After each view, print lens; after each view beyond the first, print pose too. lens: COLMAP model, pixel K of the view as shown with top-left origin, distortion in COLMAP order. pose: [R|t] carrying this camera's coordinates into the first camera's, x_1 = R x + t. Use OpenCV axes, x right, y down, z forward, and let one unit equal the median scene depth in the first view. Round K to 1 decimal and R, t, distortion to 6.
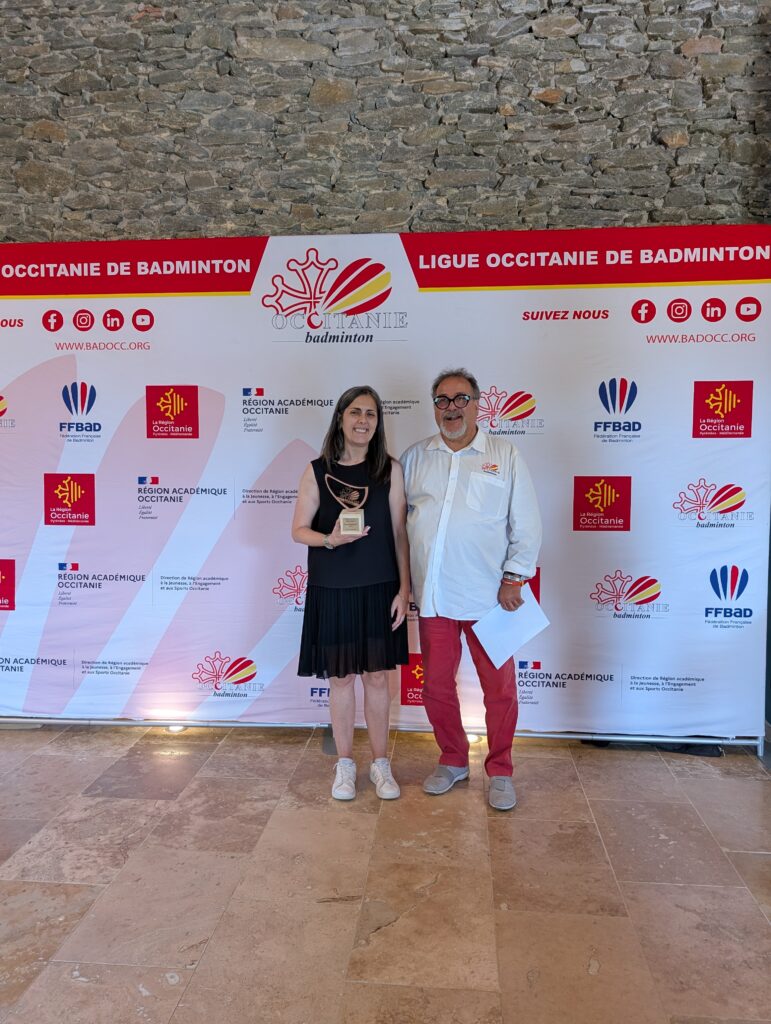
lens RADIAL K [[798.9, 0, 382.4], [0, 798.9, 507.1], [0, 0, 1]] dist [0.004908, -0.003184]
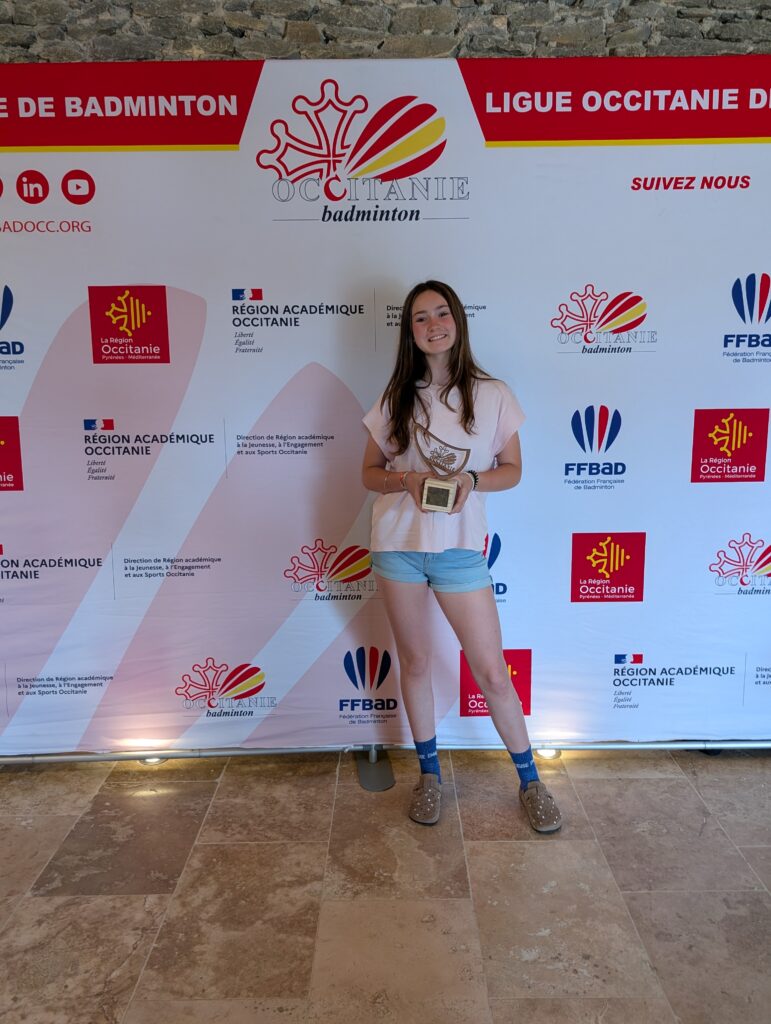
lens RADIAL K [[801.6, 0, 396.2], [0, 801.6, 508.3], [0, 0, 1]] dist [-0.000681, 0.006120]
pose [[0.994746, -0.028256, 0.098392, -0.105754], [0.018718, 0.995153, 0.096543, -0.023267], [-0.100643, -0.094194, 0.990454, 0.273060]]
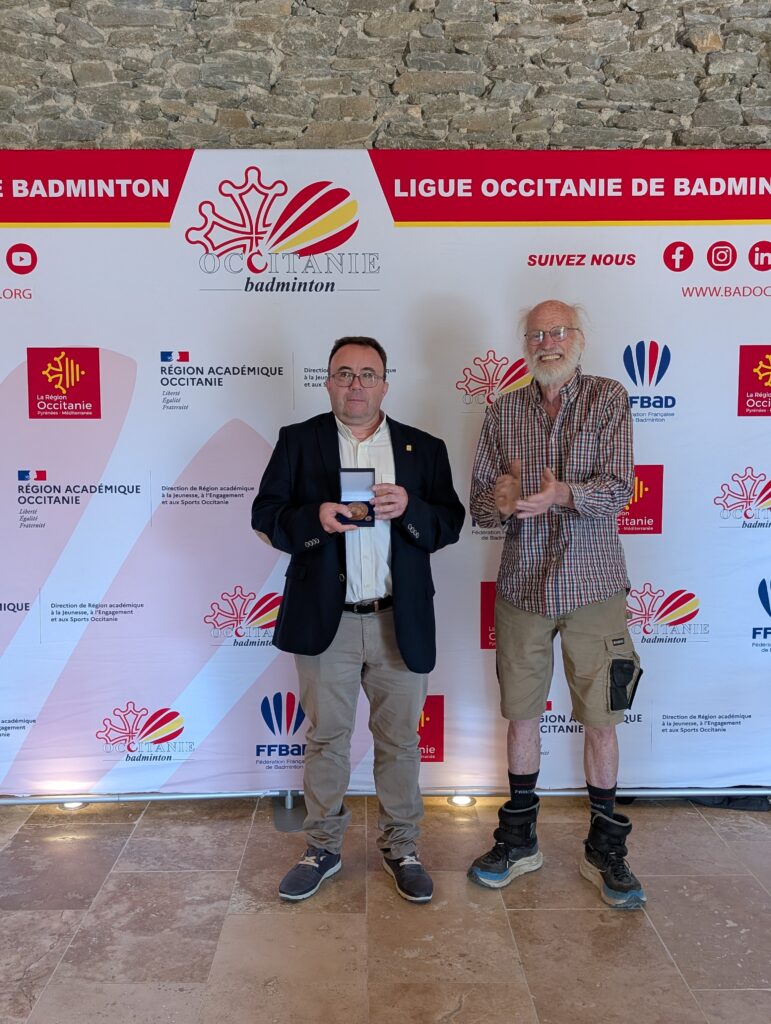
lens RADIAL K [[960.7, 0, 377.4], [0, 960.7, 510.6], [0, 0, 1]] dist [0.005471, 0.002184]
pose [[0.994129, -0.013161, 0.107399, -0.070522], [0.011773, 0.999839, 0.013545, -0.008959], [-0.107560, -0.012202, 0.994124, 0.076579]]
